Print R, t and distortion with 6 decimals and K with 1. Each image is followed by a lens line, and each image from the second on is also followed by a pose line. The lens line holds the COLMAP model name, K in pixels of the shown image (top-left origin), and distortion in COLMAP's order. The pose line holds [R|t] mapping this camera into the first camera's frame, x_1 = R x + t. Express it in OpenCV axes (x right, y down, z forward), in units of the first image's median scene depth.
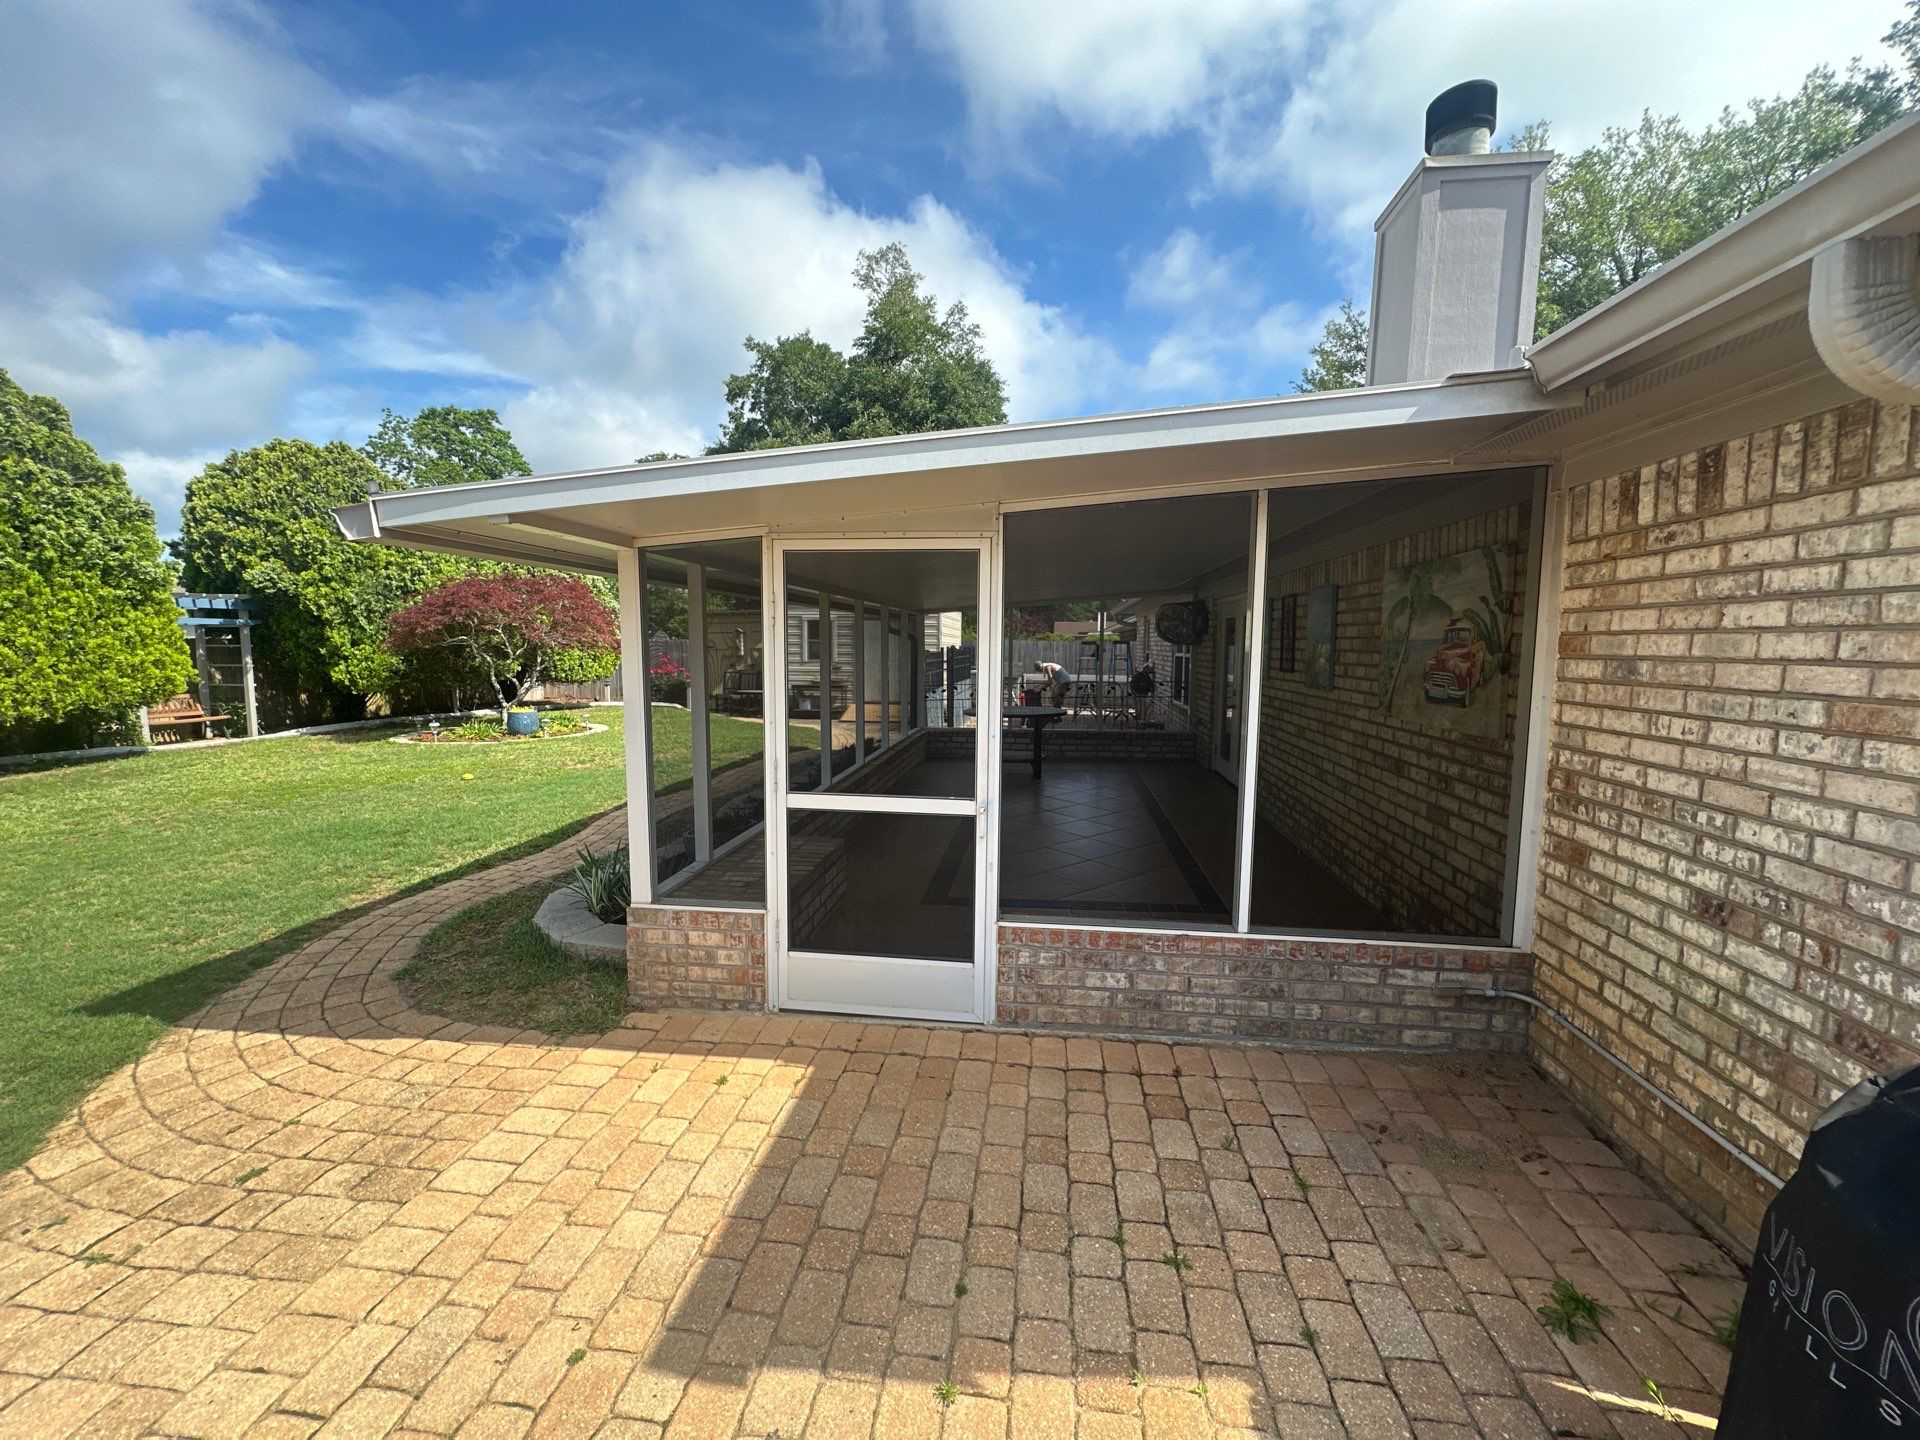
lens RADIAL K [[763.4, 0, 958.0], [0, 763.4, 718.3], [0, 0, 1]] dist [-0.003113, 0.000449]
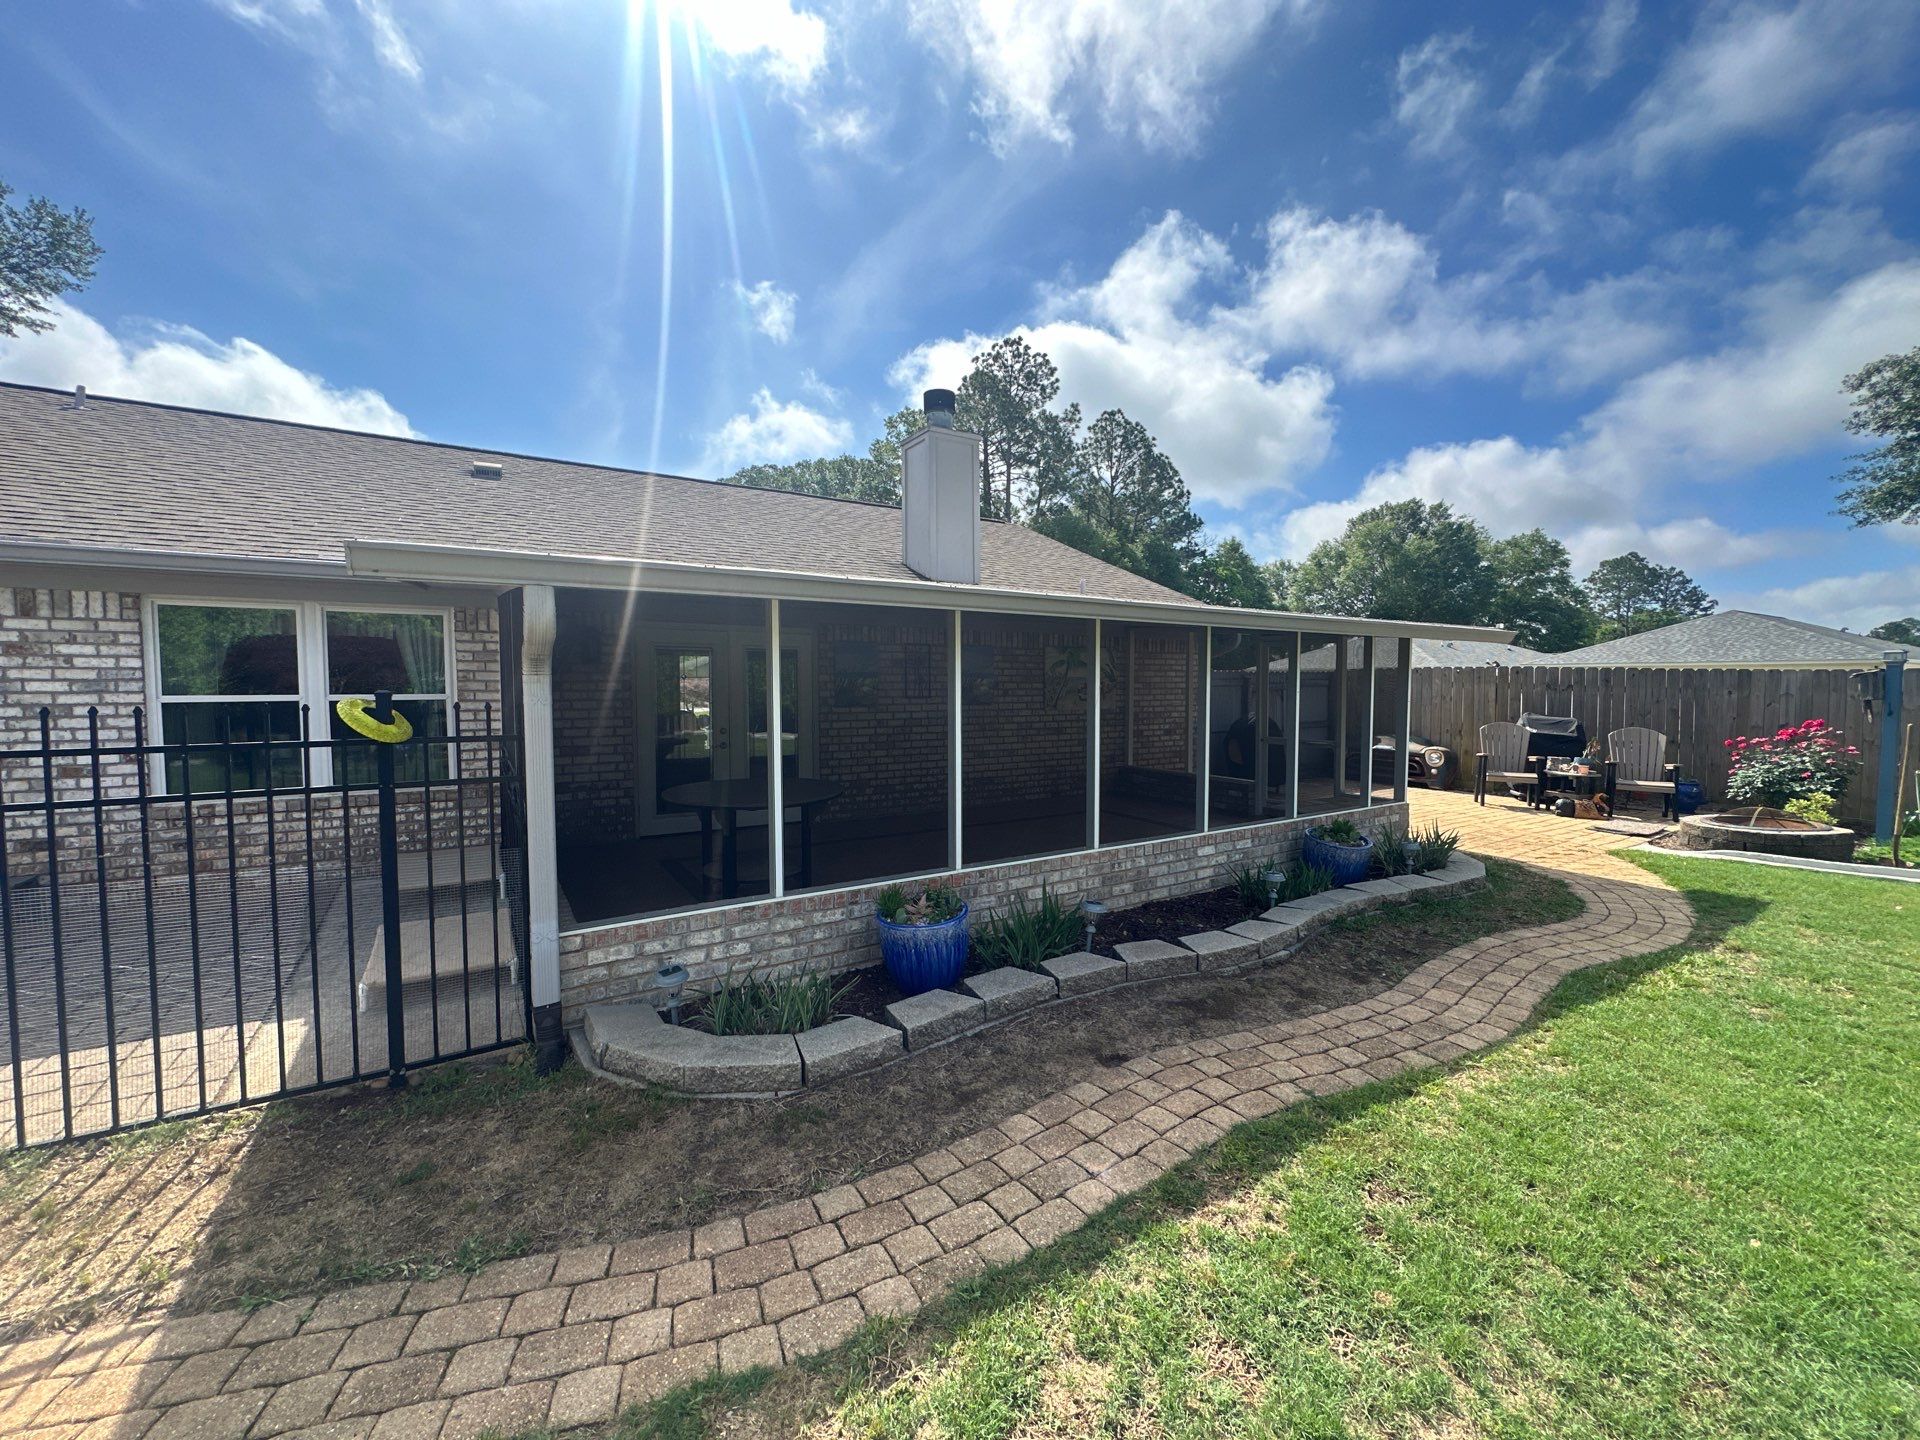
lens RADIAL K [[763.4, 0, 960.3], [0, 763.4, 724.0], [0, 0, 1]] dist [-0.003113, 0.000449]
pose [[-0.633686, -0.048591, 0.772063, -1.703040], [0.071685, 0.990043, 0.121146, -0.428564], [-0.770262, 0.132114, -0.623893, 4.370662]]
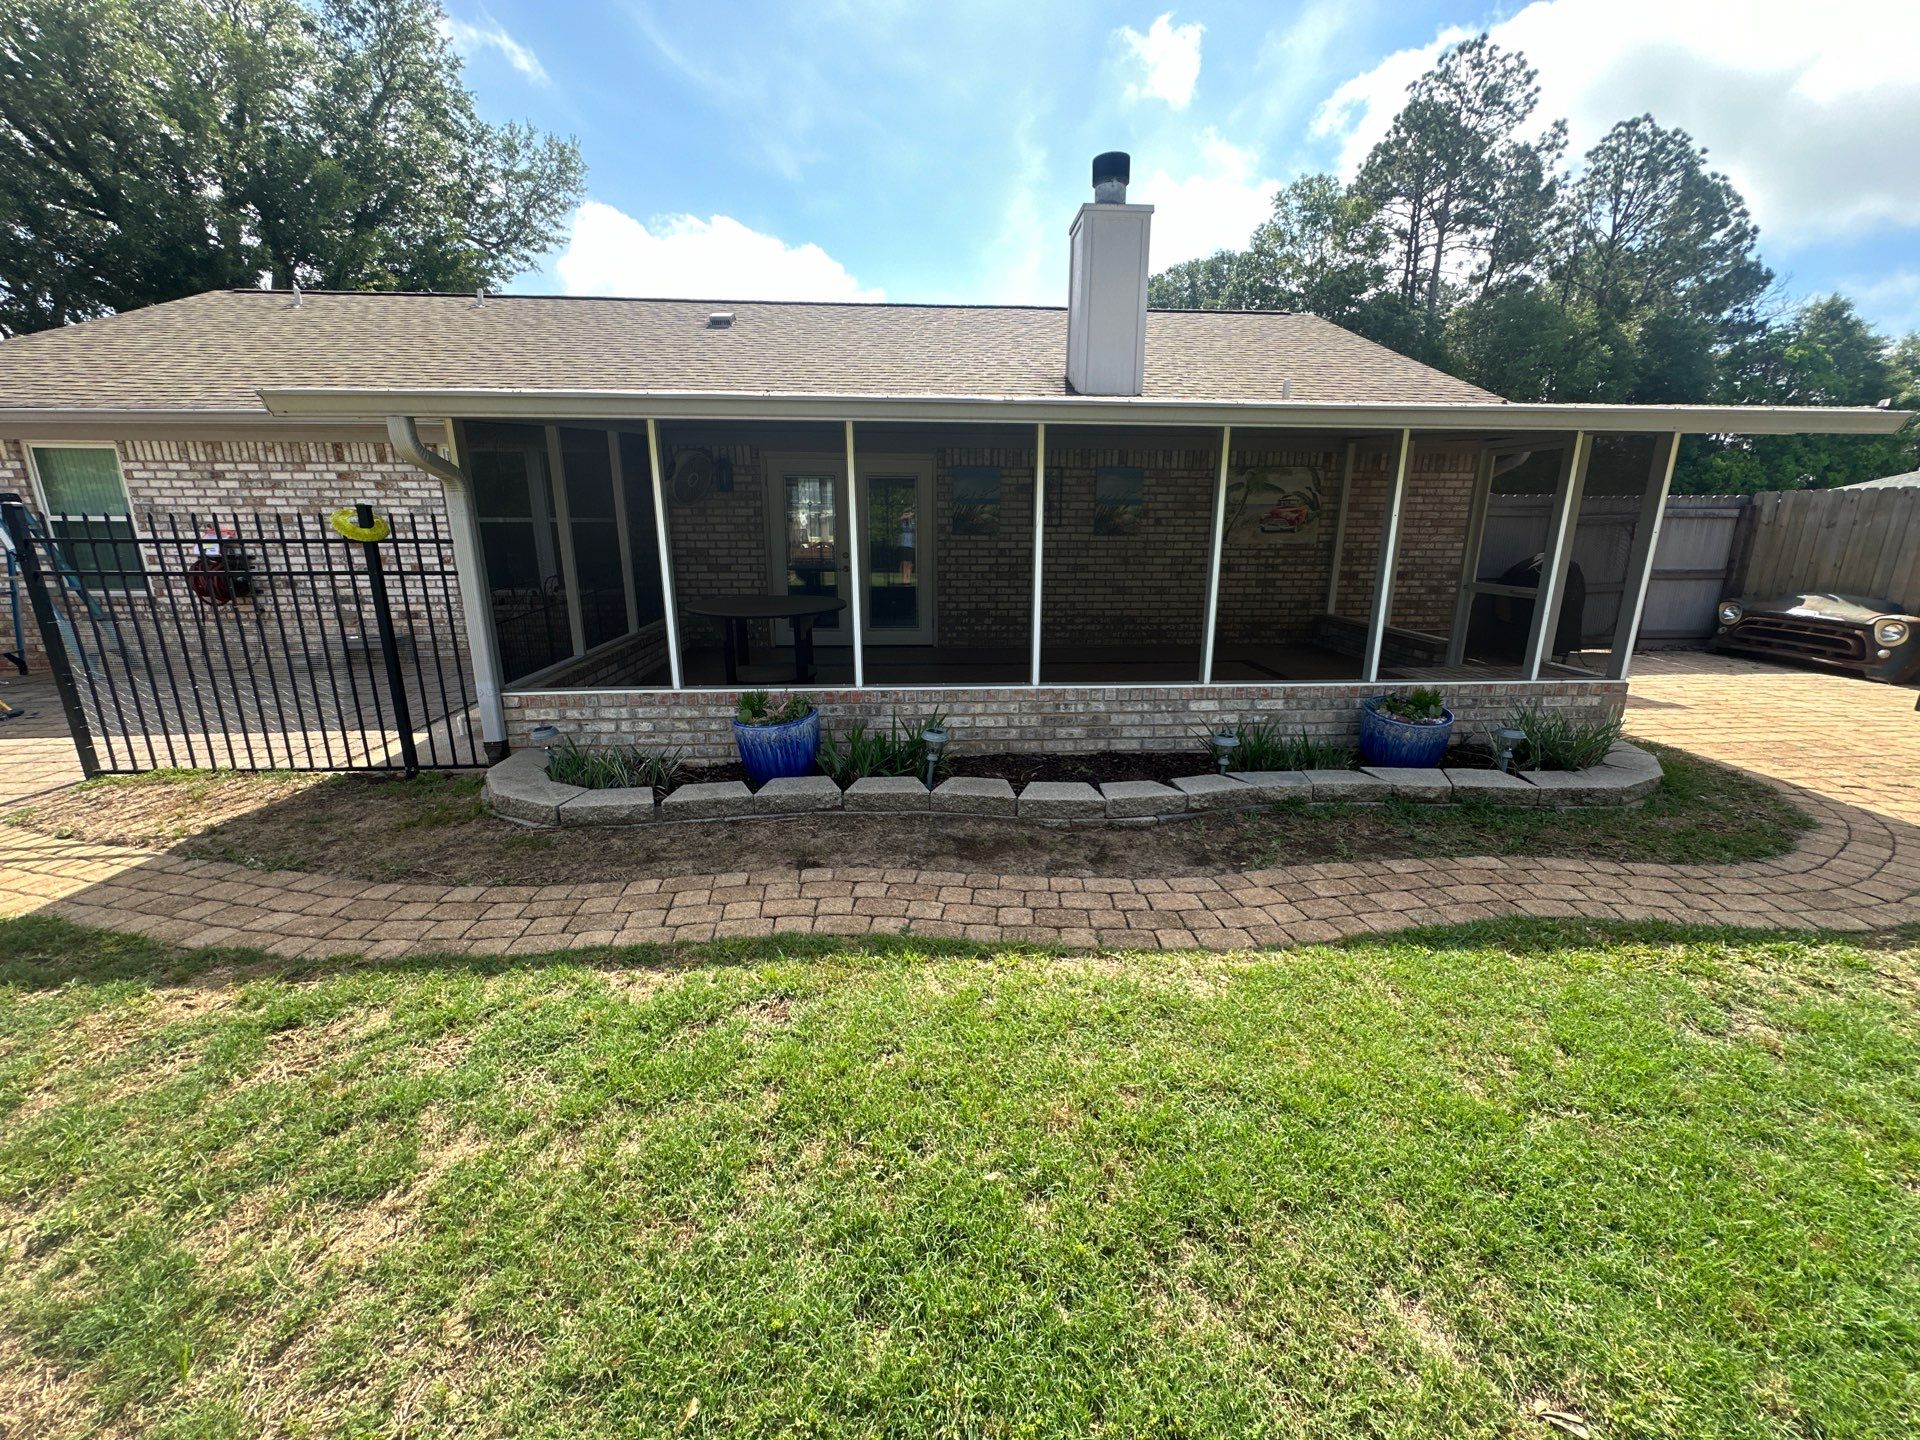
lens RADIAL K [[763.4, 0, 959.8], [0, 763.4, 722.7], [0, 0, 1]] dist [-0.003113, 0.000449]
pose [[-0.187437, -0.257154, 0.948019, -2.160690], [0.092792, 0.956172, 0.277712, -0.282783], [-0.977884, 0.140022, -0.155361, 3.360353]]
